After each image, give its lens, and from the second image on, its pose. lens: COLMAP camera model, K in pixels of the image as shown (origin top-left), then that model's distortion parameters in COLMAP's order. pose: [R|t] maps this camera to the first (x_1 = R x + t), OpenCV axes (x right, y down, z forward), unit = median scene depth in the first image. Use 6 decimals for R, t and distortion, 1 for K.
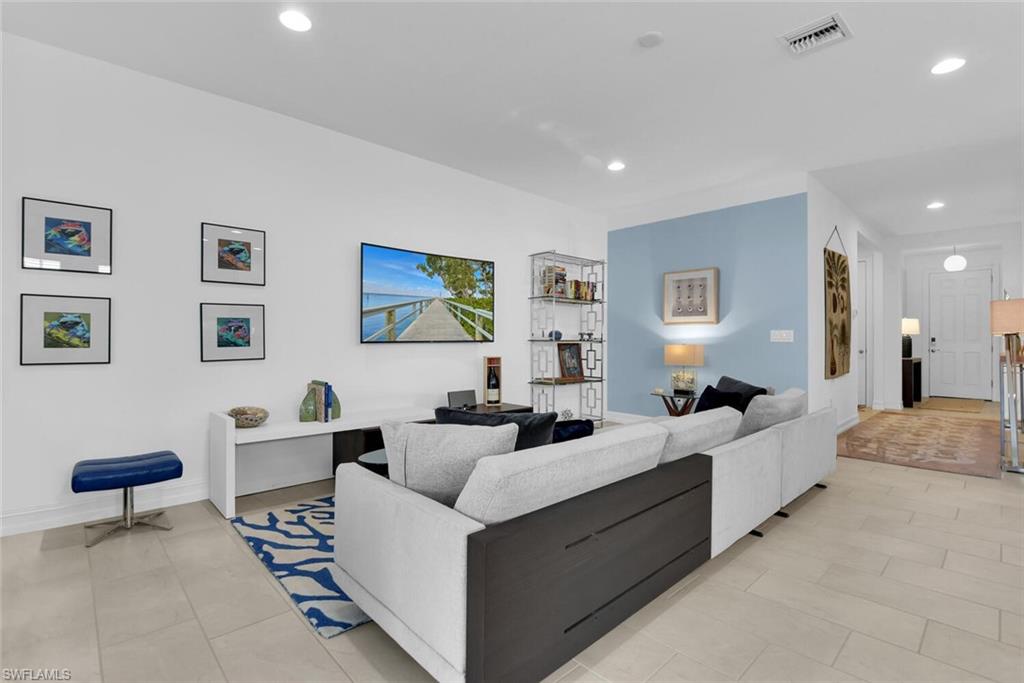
lens RADIAL K [[471.1, 0, 511.7], [0, 471.1, 338.6], [0, 0, 1]] dist [-0.008509, -0.008639]
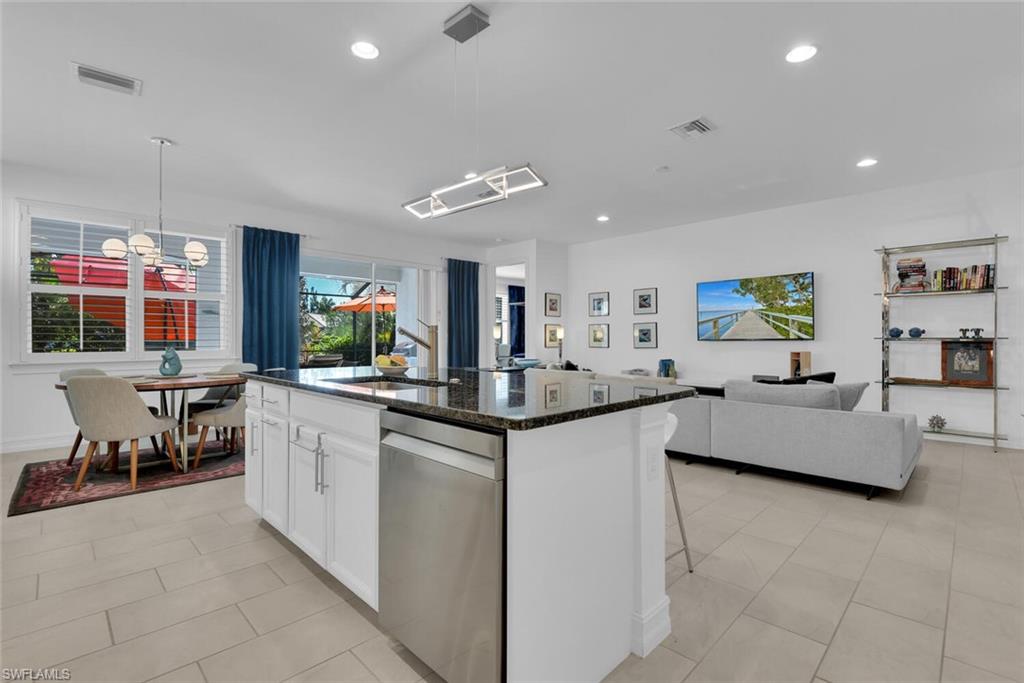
lens RADIAL K [[471.1, 0, 511.9], [0, 471.1, 336.9], [0, 0, 1]] dist [-0.008509, -0.008639]
pose [[0.019859, -0.013018, -0.999718, 1.250565], [0.000681, 0.999915, -0.013007, 0.015755], [0.999803, -0.000422, 0.019866, 0.241642]]
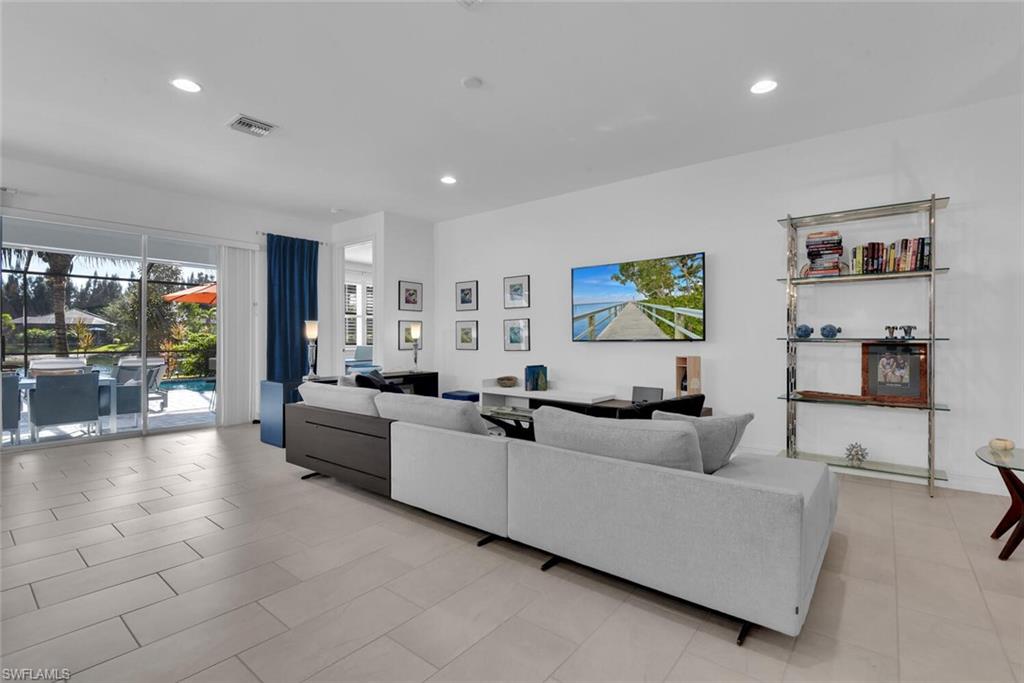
lens RADIAL K [[471.1, 0, 513.2], [0, 471.1, 337.0], [0, 0, 1]] dist [-0.008509, -0.008639]
pose [[0.127158, -0.008294, -0.991848, 0.898031], [0.002027, 0.999965, -0.008102, 0.006323], [0.991880, -0.000980, 0.127170, 0.578375]]
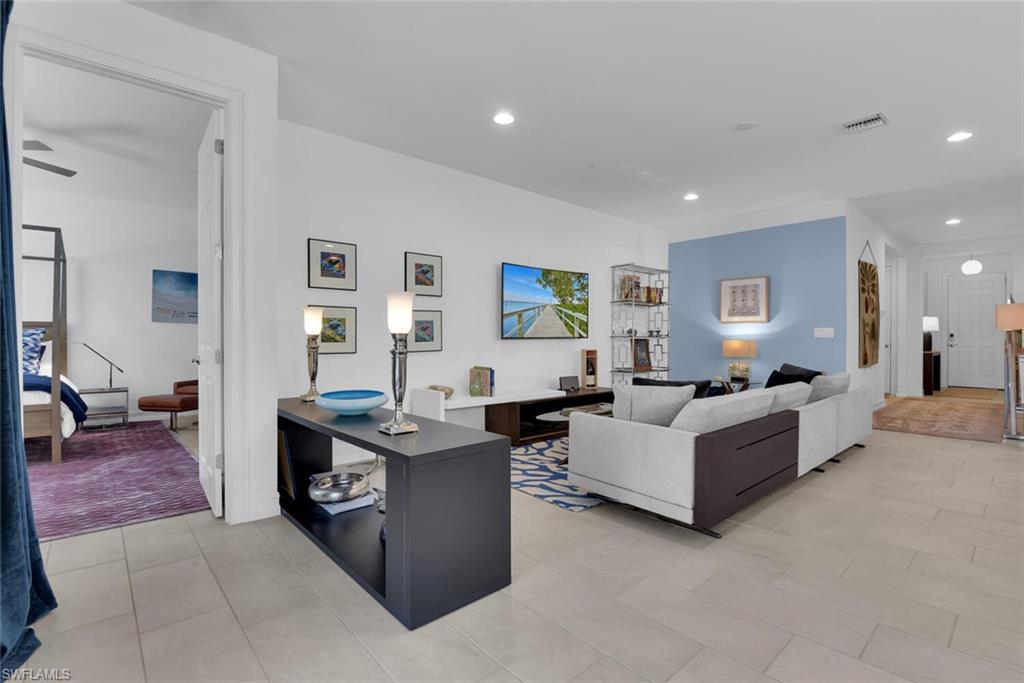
lens RADIAL K [[471.1, 0, 504.9], [0, 471.1, 341.5], [0, 0, 1]] dist [-0.008509, -0.008639]
pose [[0.999409, -0.002314, -0.034306, -0.232285], [0.002723, 0.999926, 0.011874, 0.000778], [0.034276, -0.011961, 0.999341, -0.273904]]
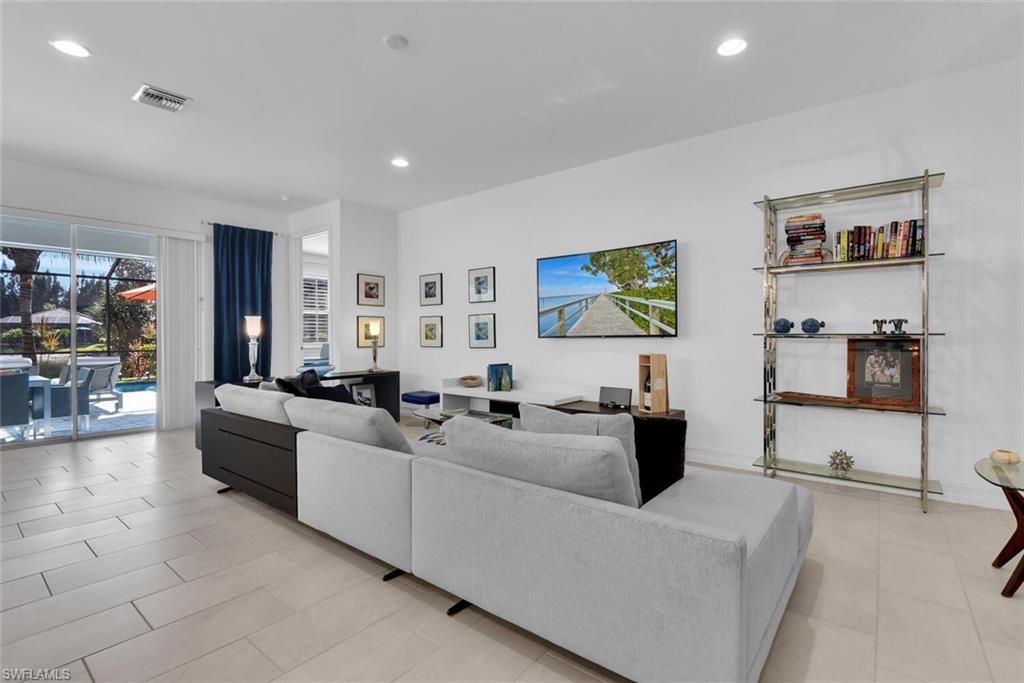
lens RADIAL K [[471.1, 0, 513.6], [0, 471.1, 334.0], [0, 0, 1]] dist [-0.008509, -0.008639]
pose [[0.129244, -0.007199, -0.991587, 0.827656], [0.006324, 0.999959, -0.006436, 0.006566], [0.991593, -0.005439, 0.129284, 0.669316]]
